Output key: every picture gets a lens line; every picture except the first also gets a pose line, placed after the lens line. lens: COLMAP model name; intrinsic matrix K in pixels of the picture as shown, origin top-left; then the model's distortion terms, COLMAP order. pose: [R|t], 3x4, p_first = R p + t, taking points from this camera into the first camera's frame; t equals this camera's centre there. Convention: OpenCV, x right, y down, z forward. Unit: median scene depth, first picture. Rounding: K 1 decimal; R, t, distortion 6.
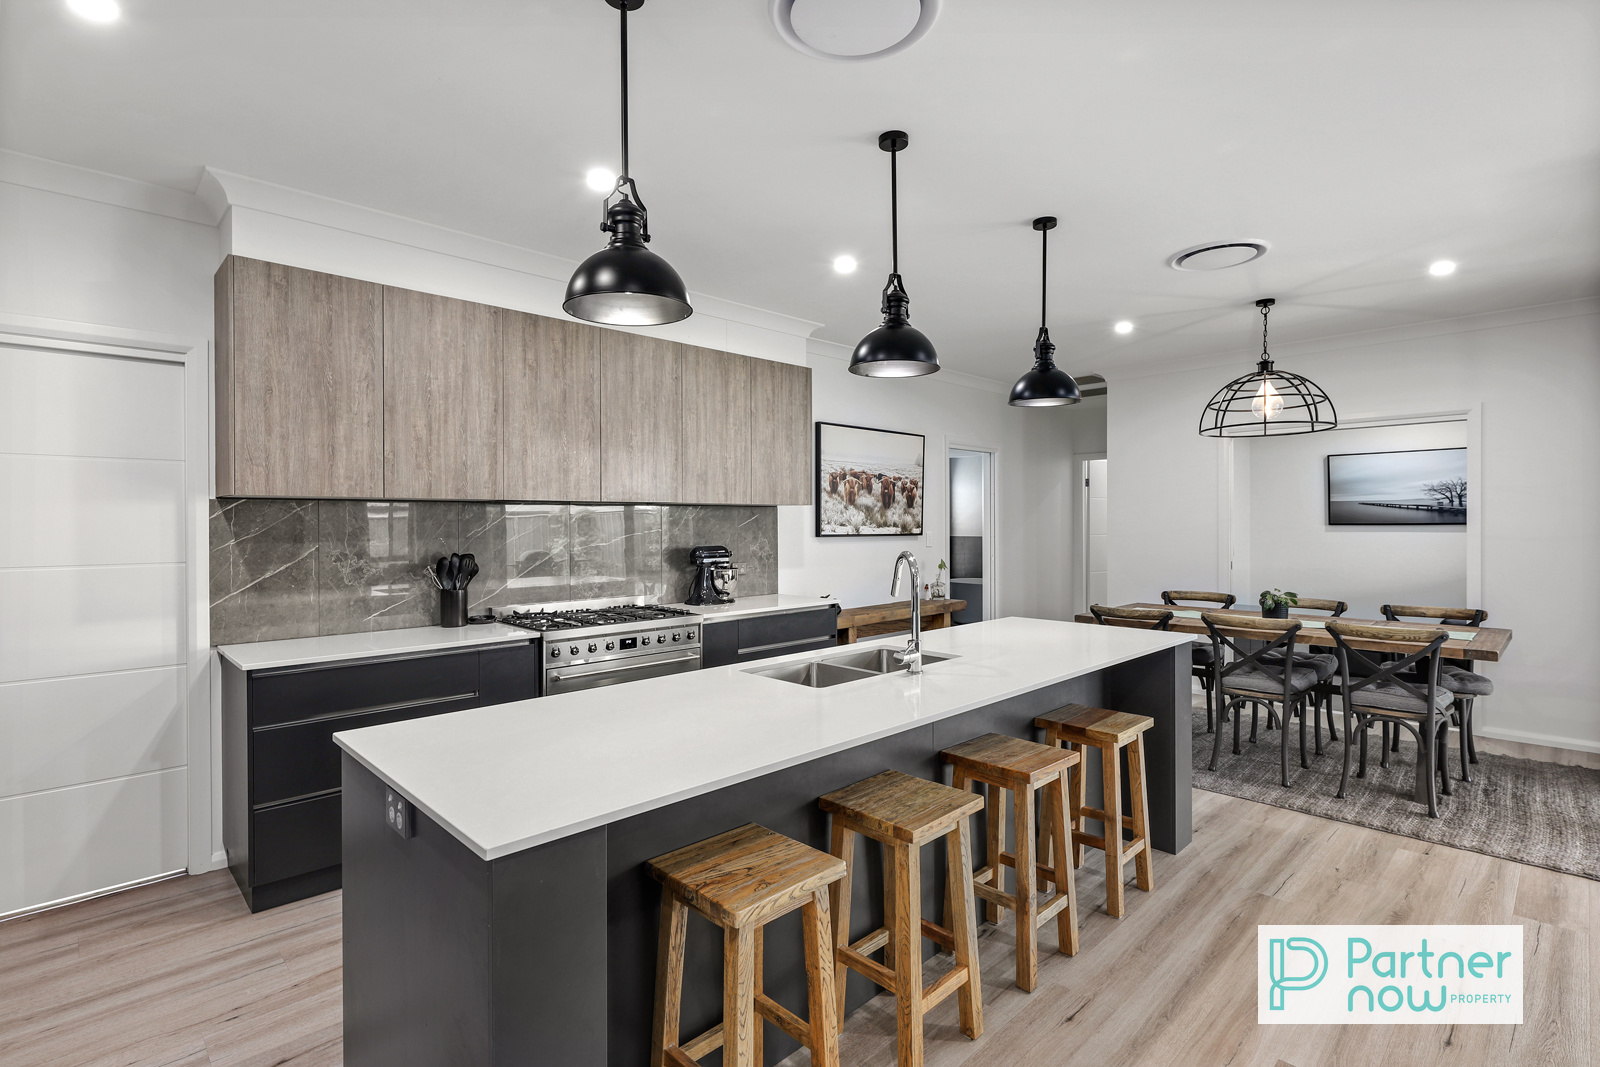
lens RADIAL K [[757.0, 0, 796.6], [0, 757.0, 526.0], [0, 0, 1]] dist [0.001496, -0.000083]
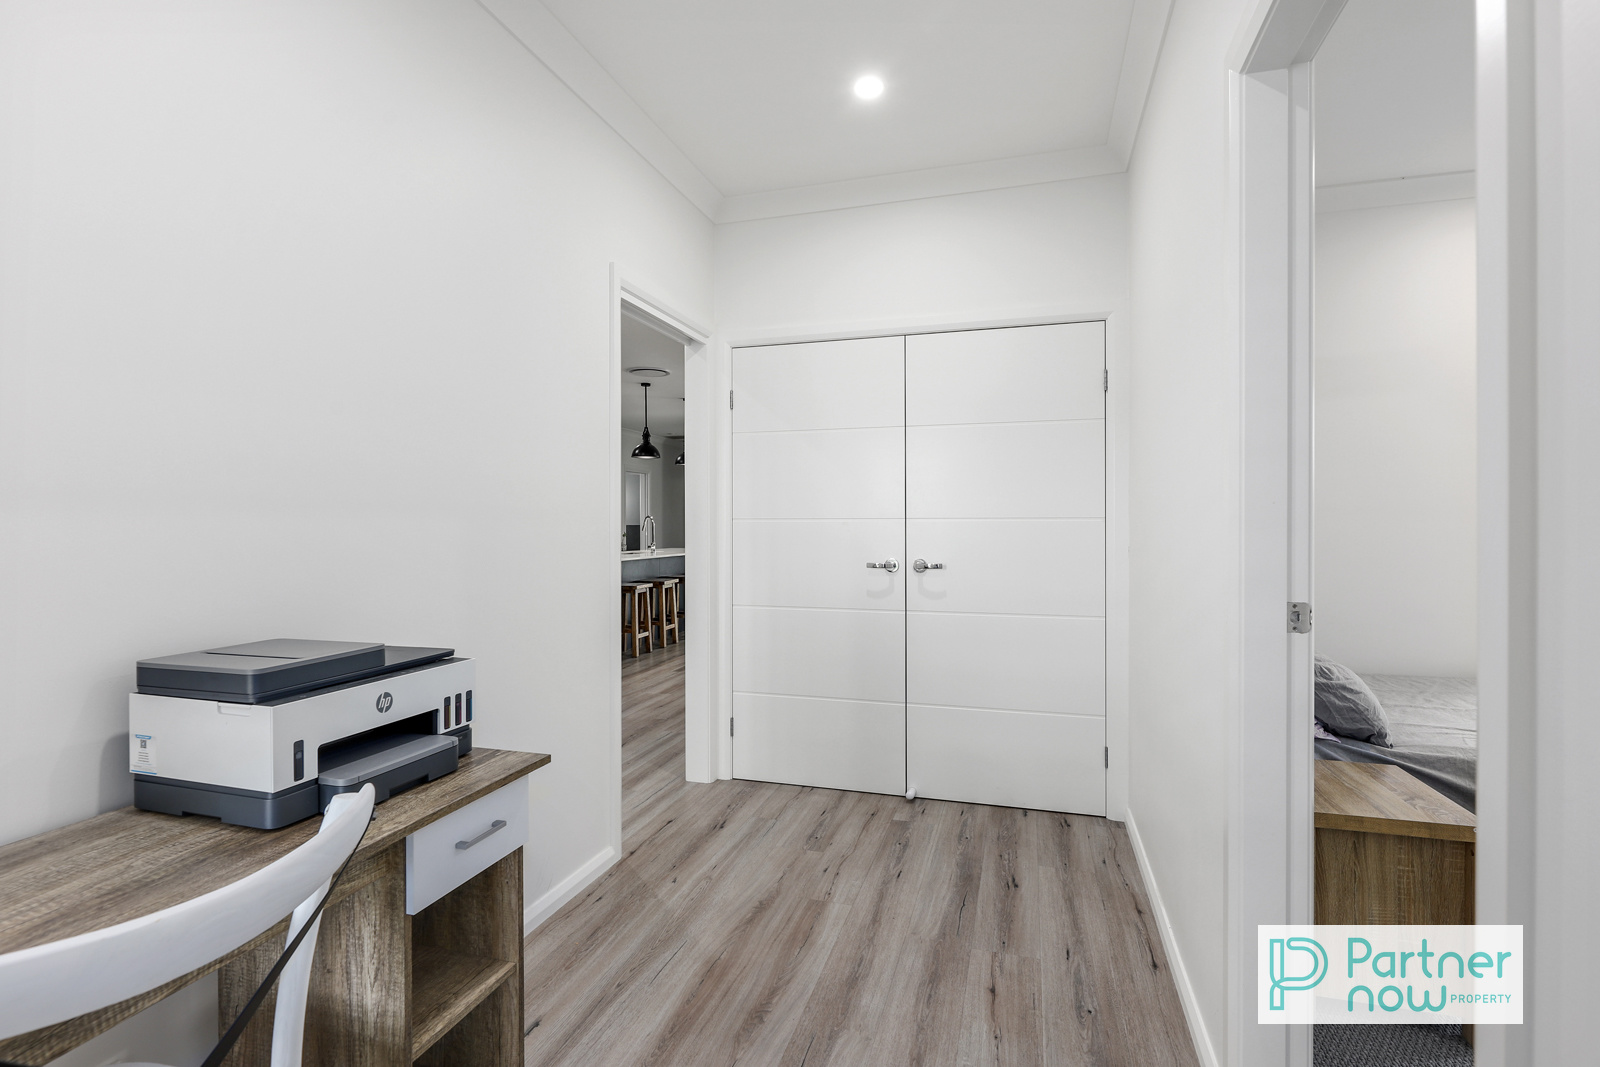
lens RADIAL K [[757.0, 0, 798.7], [0, 757.0, 526.8], [0, 0, 1]] dist [0.001496, -0.000083]
pose [[0.883947, 0.001677, 0.467584, -0.282195], [-0.003932, 0.999985, 0.003846, 0.023241], [-0.467570, -0.005239, 0.883940, -1.045363]]
